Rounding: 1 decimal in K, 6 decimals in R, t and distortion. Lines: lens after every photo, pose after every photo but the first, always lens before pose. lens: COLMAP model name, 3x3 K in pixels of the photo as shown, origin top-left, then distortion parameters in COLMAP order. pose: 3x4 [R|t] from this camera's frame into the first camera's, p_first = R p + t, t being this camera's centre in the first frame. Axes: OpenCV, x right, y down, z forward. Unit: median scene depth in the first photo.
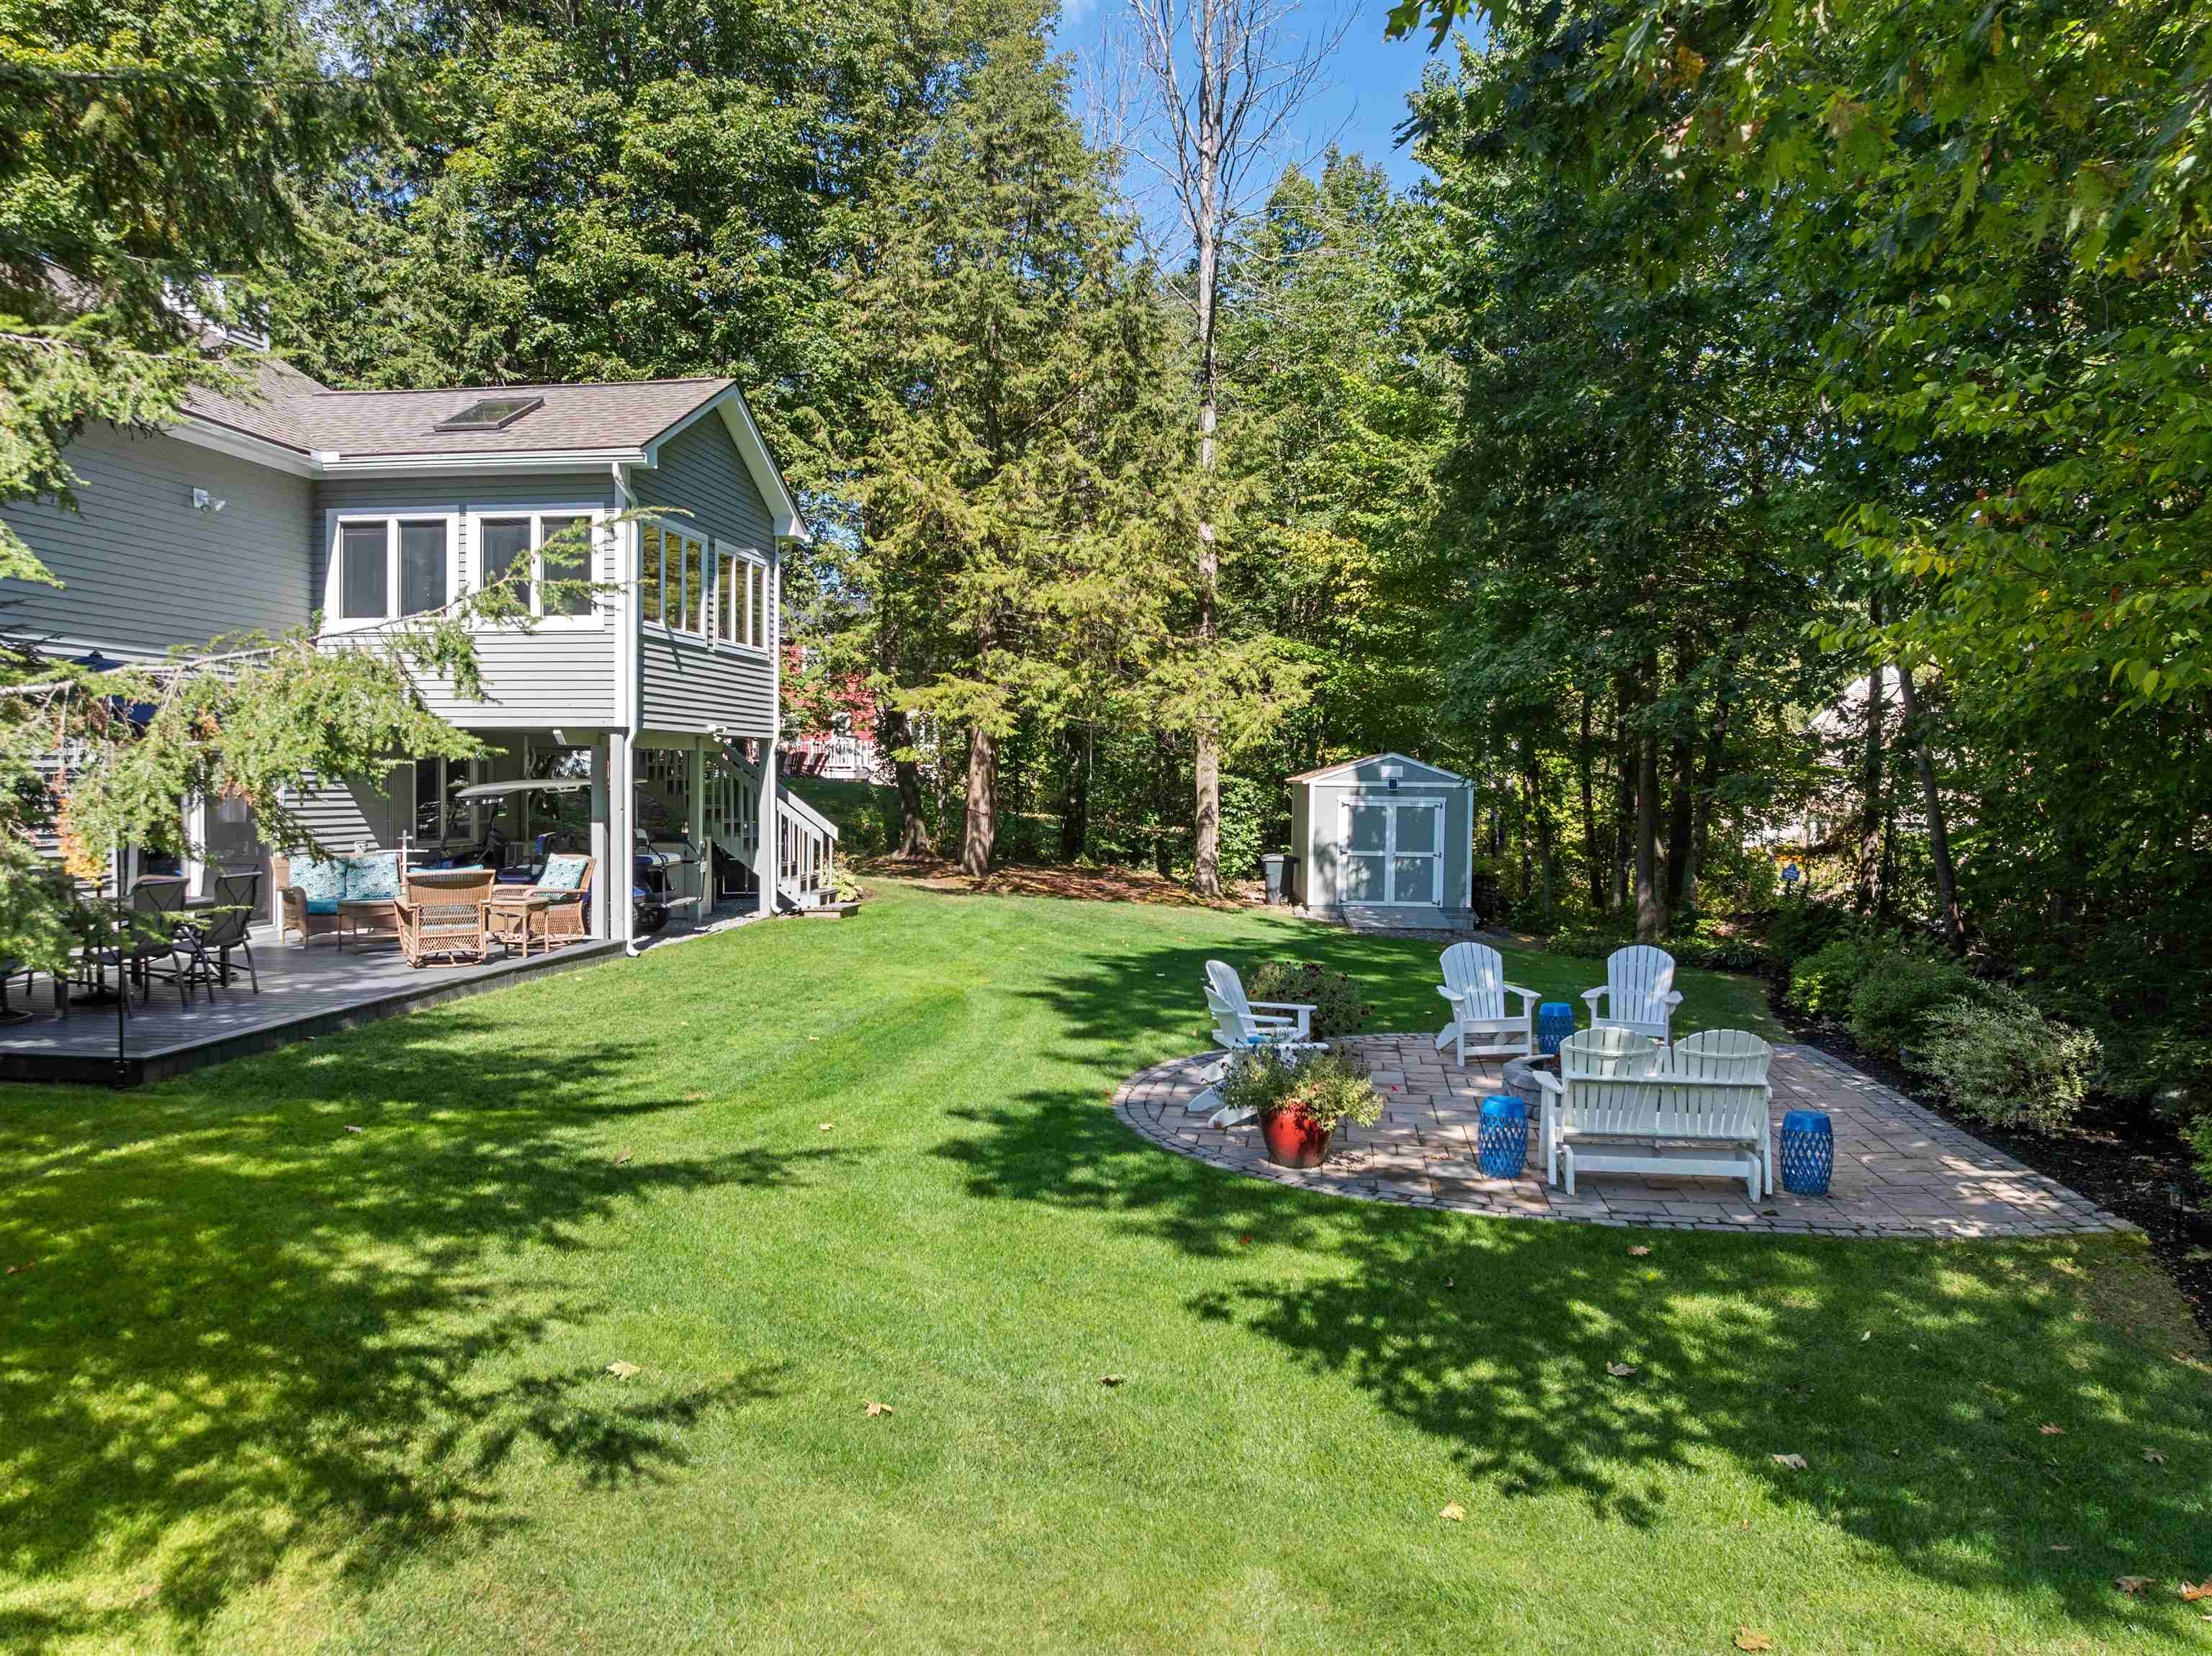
lens RADIAL K [[1560.1, 0, 1115.8], [0, 1560.1, 804.7], [0, 0, 1]] dist [-0.031957, -0.003761]
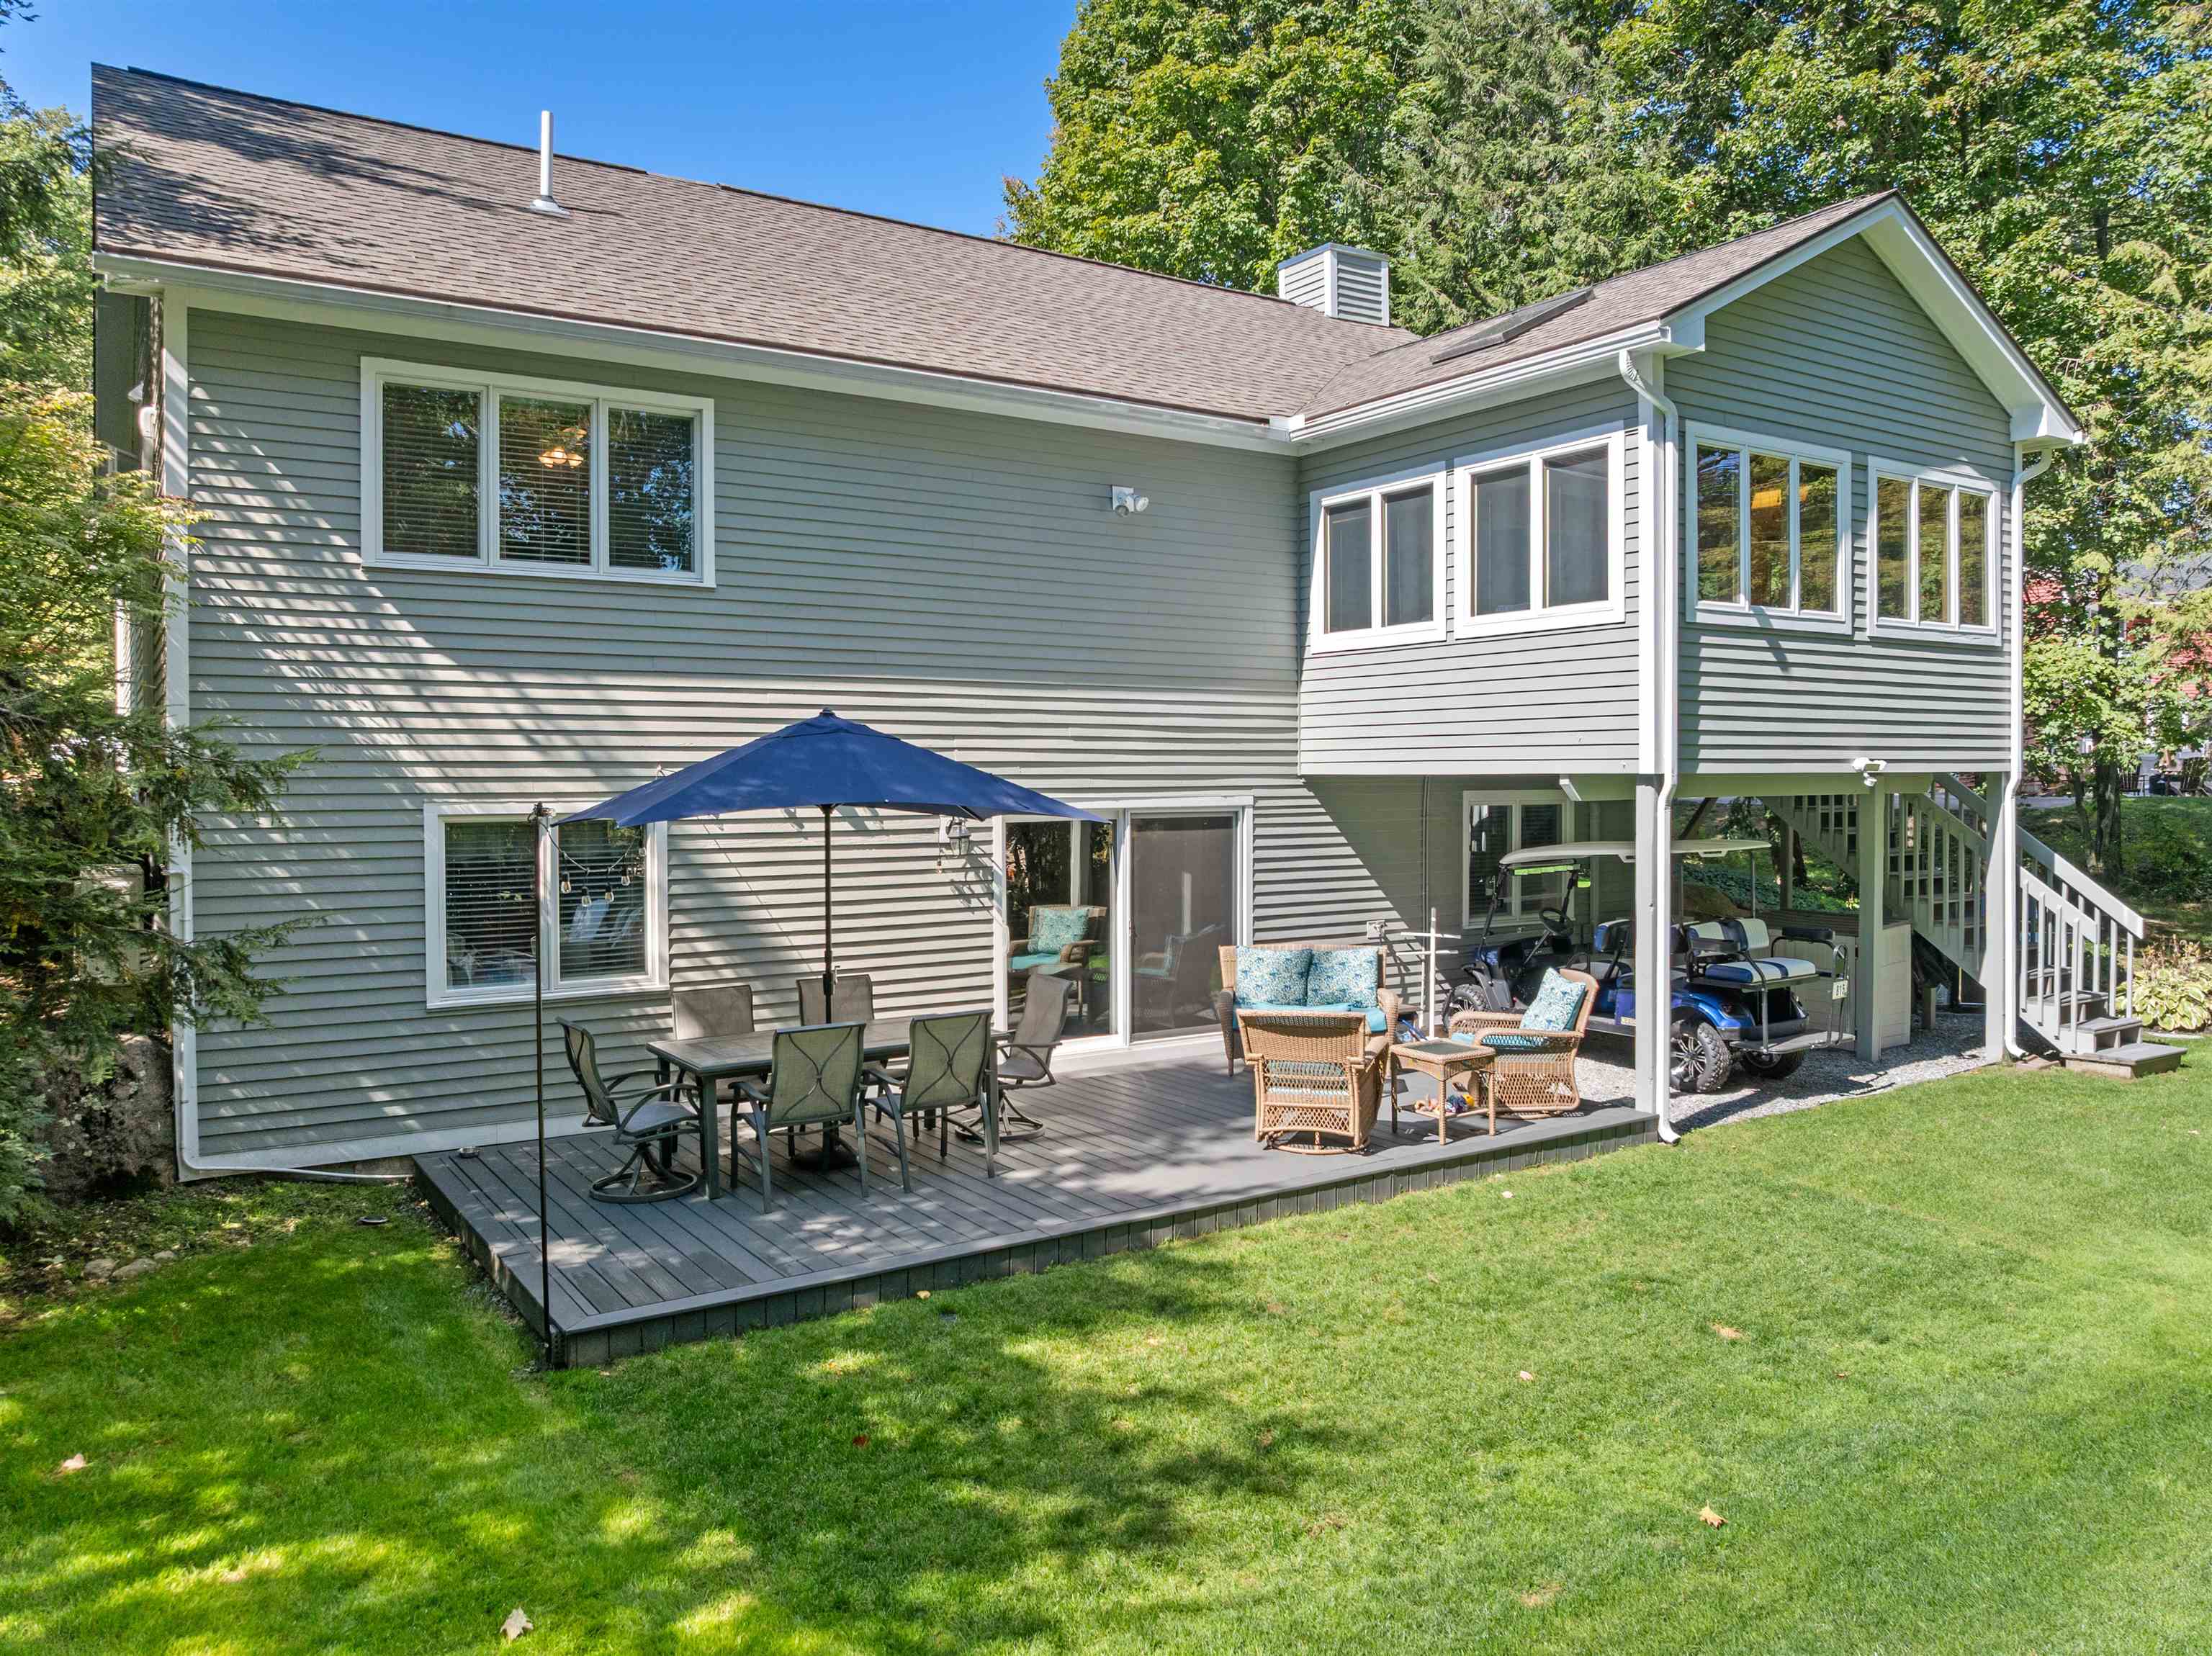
lens RADIAL K [[1560.1, 0, 1115.8], [0, 1560.1, 804.7], [0, 0, 1]] dist [-0.031957, -0.003761]
pose [[0.647988, 0.004870, -0.761635, 0.017268], [-0.002548, 0.999988, 0.004226, -0.036885], [0.761647, -0.000798, 0.647992, 0.399689]]
